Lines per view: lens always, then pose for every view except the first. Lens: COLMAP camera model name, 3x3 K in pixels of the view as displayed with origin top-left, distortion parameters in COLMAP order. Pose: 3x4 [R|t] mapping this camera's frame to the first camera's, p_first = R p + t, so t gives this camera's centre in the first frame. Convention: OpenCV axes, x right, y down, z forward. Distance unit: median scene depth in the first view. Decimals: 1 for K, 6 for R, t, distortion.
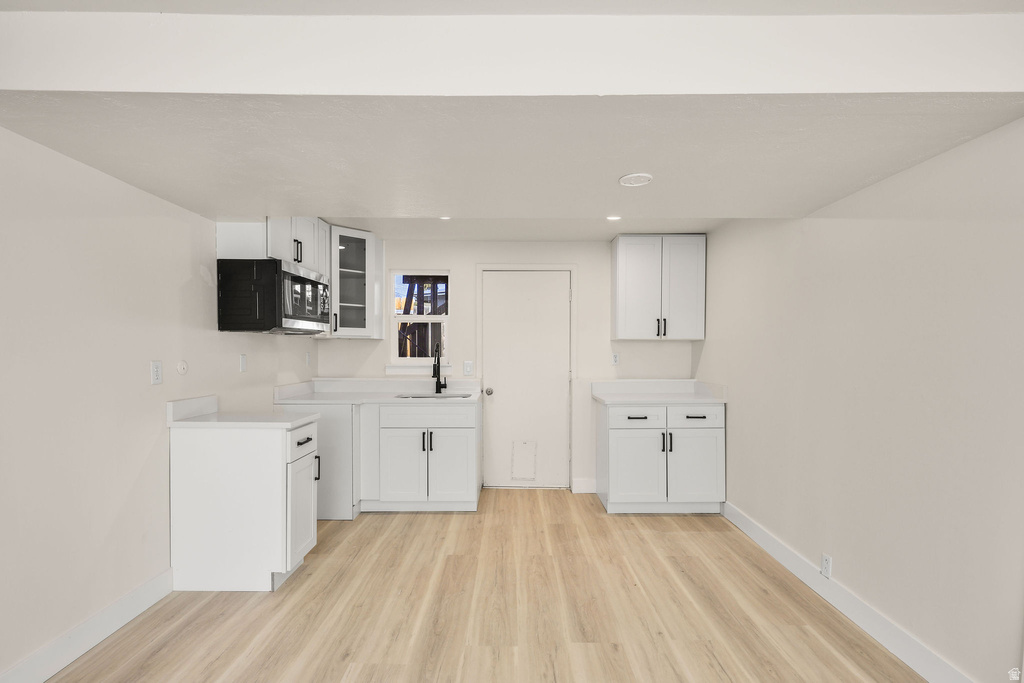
lens RADIAL K [[479.4, 0, 508.2], [0, 479.4, 345.6], [0, 0, 1]] dist [0.001379, 0.000128]
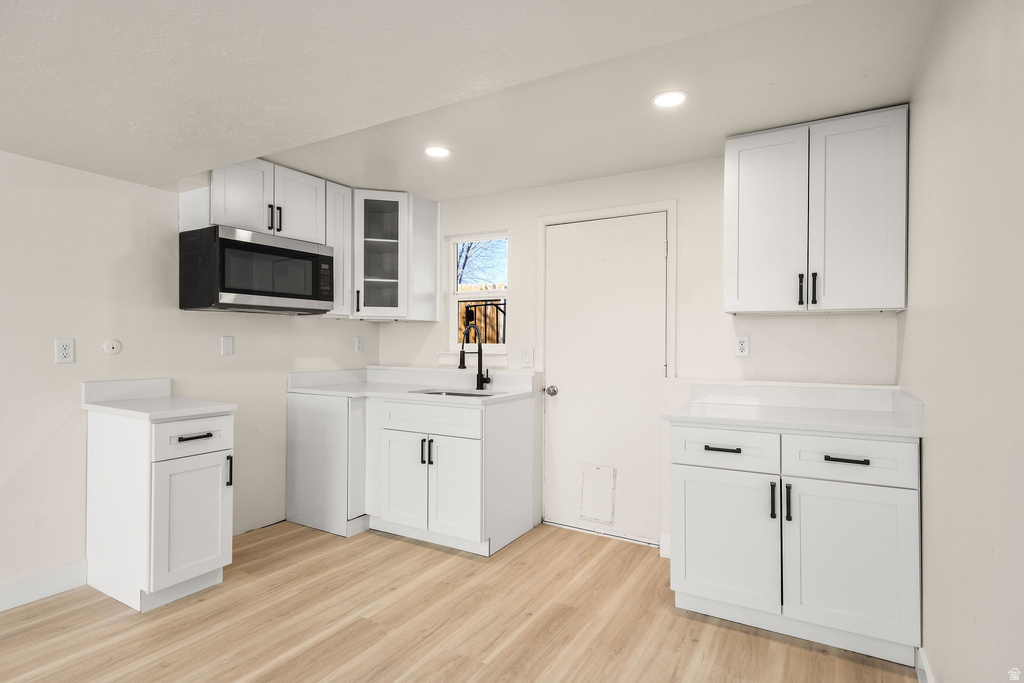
lens RADIAL K [[506.6, 0, 534.2], [0, 506.6, 332.4], [0, 0, 1]] dist [0.000919, 0.000202]
pose [[0.869463, -0.008804, -0.493920, 0.371581], [0.000933, 0.999869, -0.016180, 0.023517], [0.493998, 0.013608, 0.869357, 0.375411]]
